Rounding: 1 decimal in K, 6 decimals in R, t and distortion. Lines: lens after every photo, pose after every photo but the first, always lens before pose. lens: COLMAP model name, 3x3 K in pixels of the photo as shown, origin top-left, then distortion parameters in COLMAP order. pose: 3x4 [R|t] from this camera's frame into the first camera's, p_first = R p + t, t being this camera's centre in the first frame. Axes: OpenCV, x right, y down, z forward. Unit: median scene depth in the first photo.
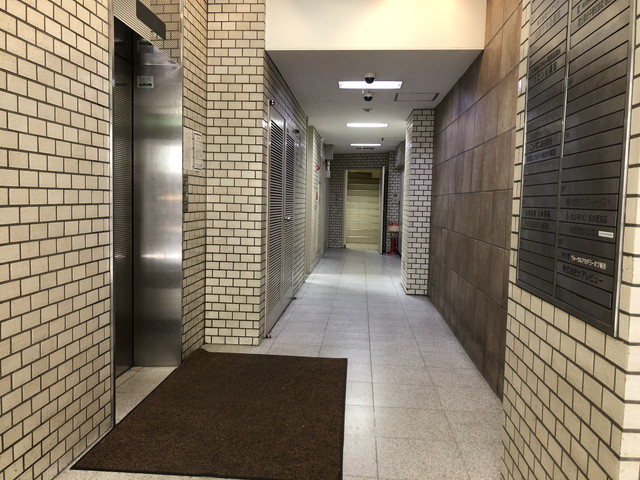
lens RADIAL K [[524.8, 0, 318.4], [0, 524.8, 230.7], [0, 0, 1]] dist [0.055369, -0.078130]
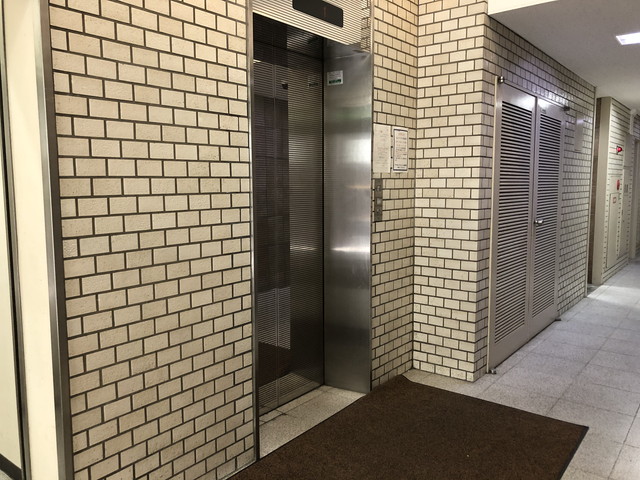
lens RADIAL K [[524.8, 0, 318.4], [0, 524.8, 230.7], [0, 0, 1]] dist [0.055369, -0.078130]
pose [[0.832433, 0.025139, -0.553555, 0.134681], [-0.009167, 0.999458, 0.031604, -0.041233], [0.554050, -0.021234, 0.832213, 0.192950]]
